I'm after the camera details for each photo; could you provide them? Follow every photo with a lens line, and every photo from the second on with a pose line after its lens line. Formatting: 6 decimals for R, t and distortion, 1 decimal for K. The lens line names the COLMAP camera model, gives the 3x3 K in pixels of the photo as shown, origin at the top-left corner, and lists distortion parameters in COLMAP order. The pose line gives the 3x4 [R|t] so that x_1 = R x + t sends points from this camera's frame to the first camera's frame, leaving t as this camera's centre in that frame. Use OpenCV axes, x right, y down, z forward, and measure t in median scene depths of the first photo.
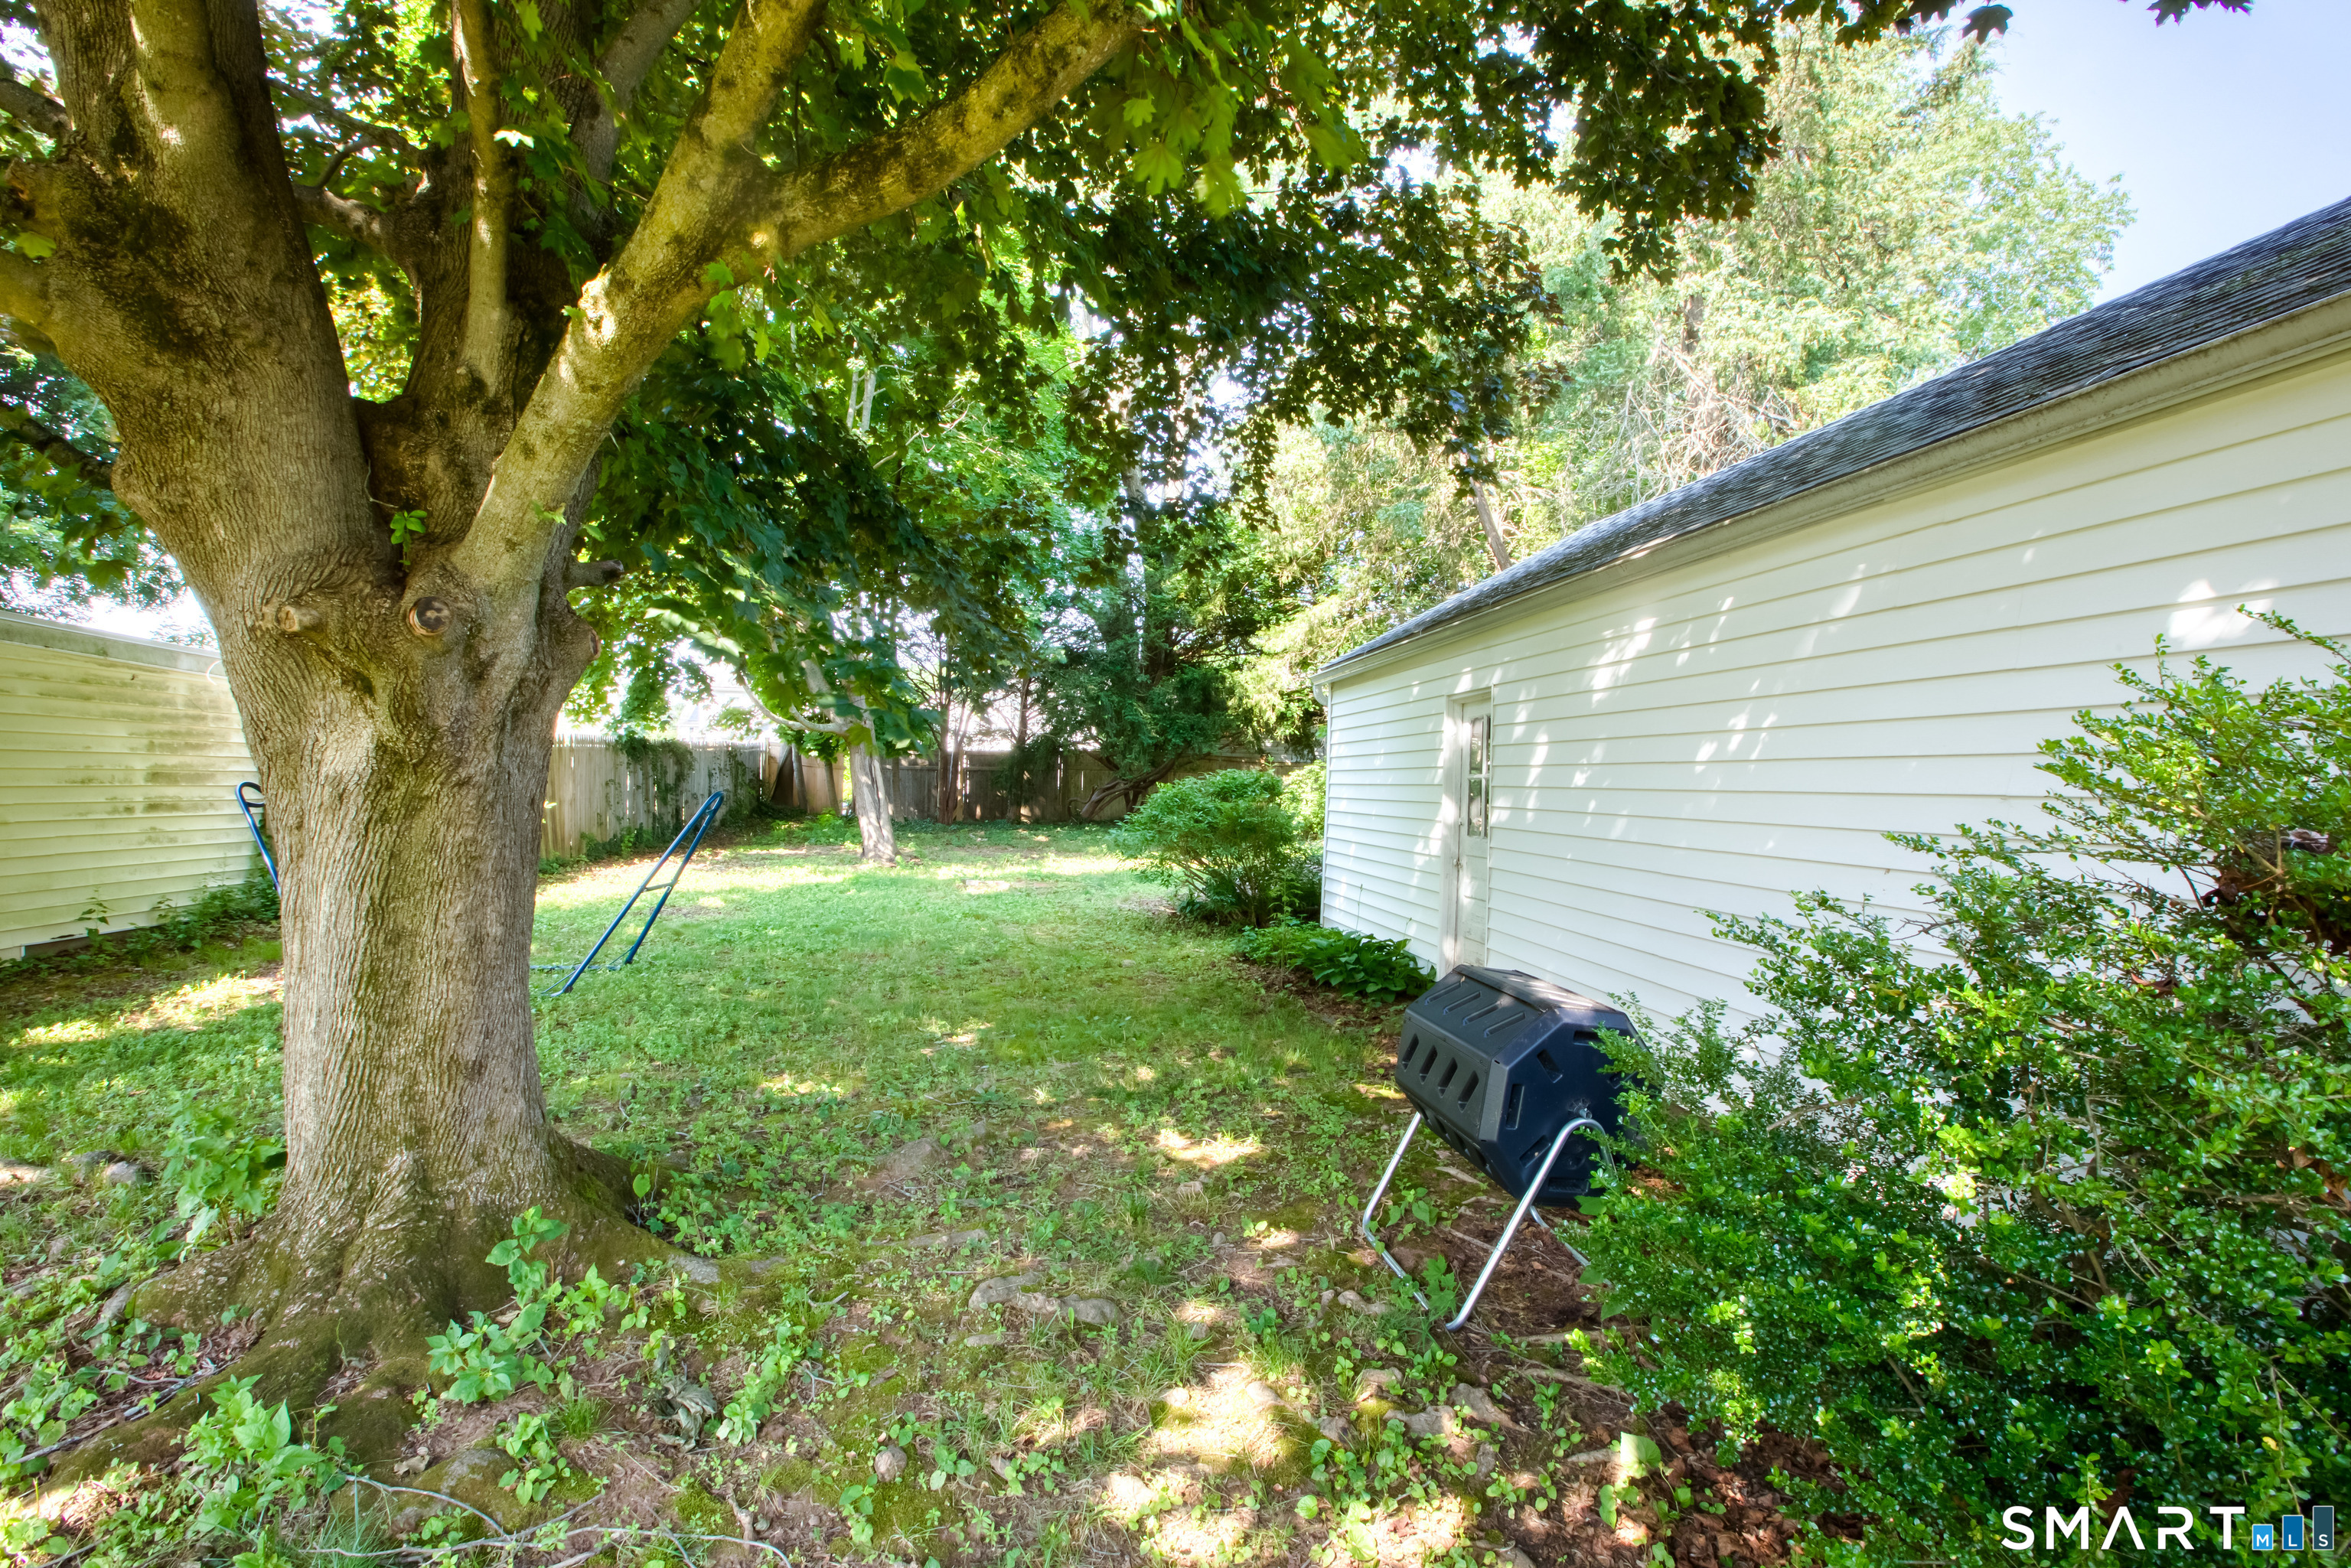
lens RADIAL K [[1065.4, 0, 1175.5], [0, 1065.4, 784.0], [0, 0, 1]] dist [-0.064957, 0.030317]
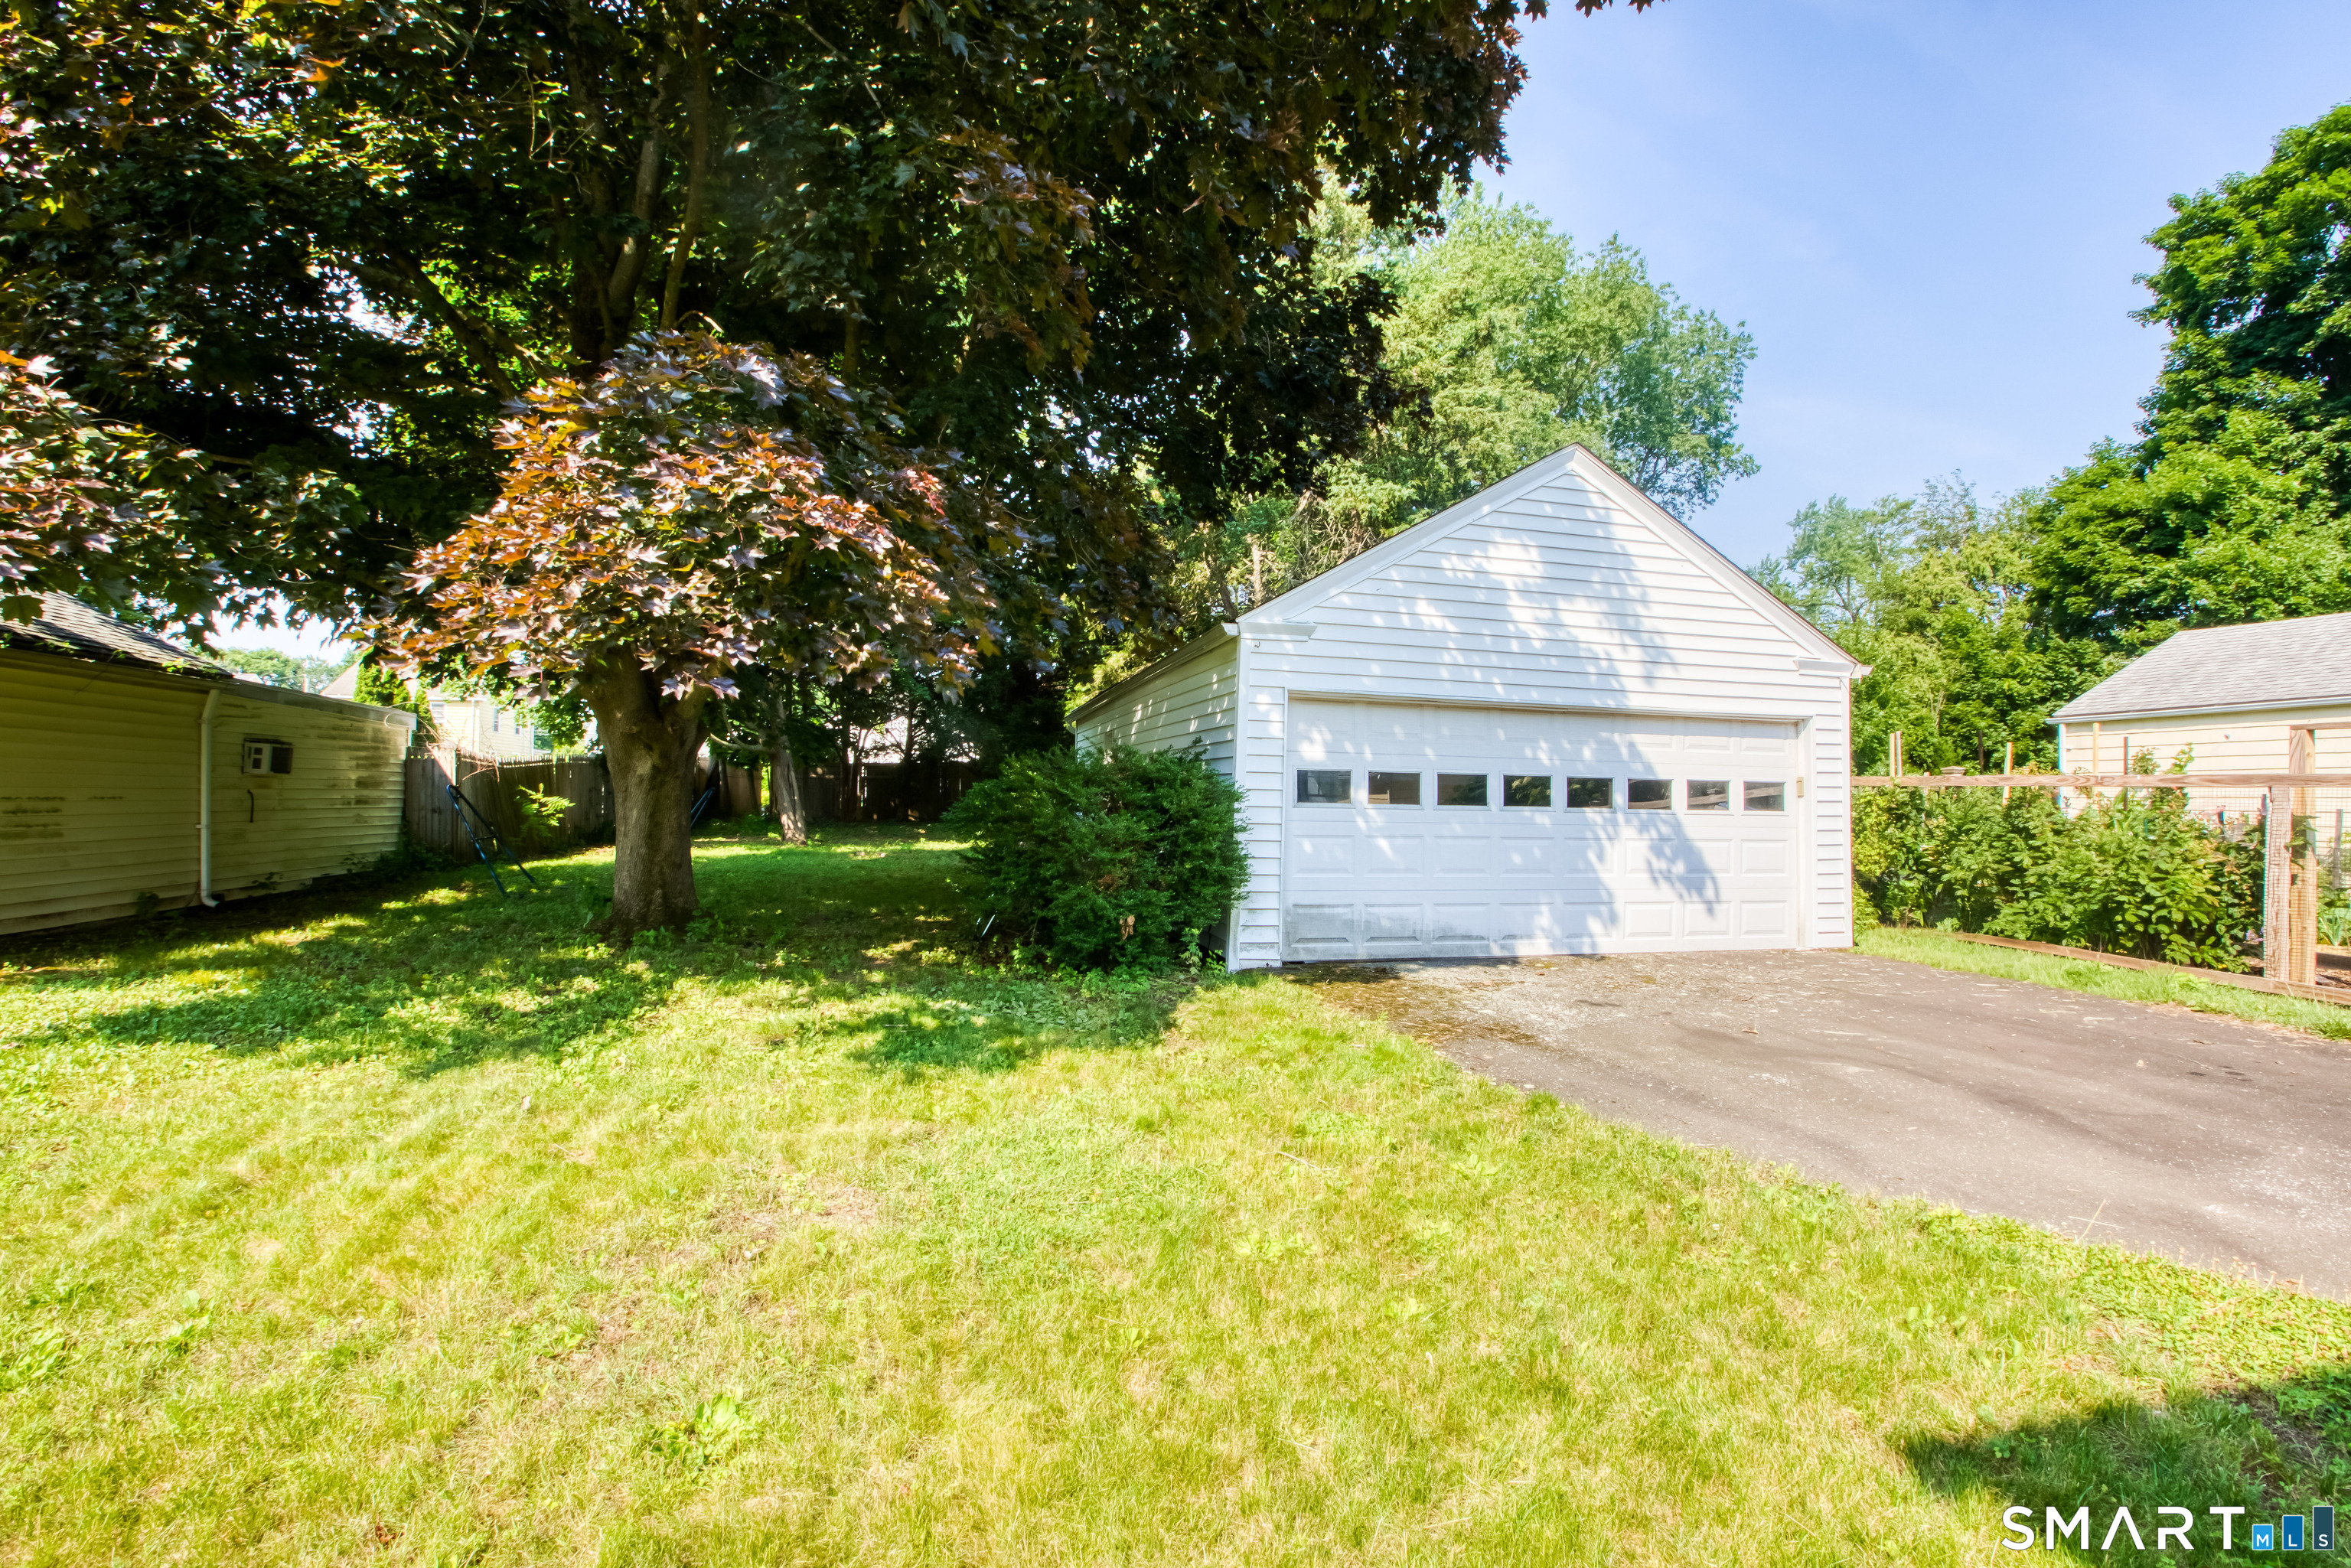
lens RADIAL K [[1065.4, 0, 1175.5], [0, 1065.4, 784.0], [0, 0, 1]] dist [-0.064957, 0.030317]
pose [[0.996541, -0.011235, 0.082341, 0.067908], [0.011902, 0.999900, -0.007613, 0.007313], [-0.082247, 0.008567, 0.996575, -0.272862]]
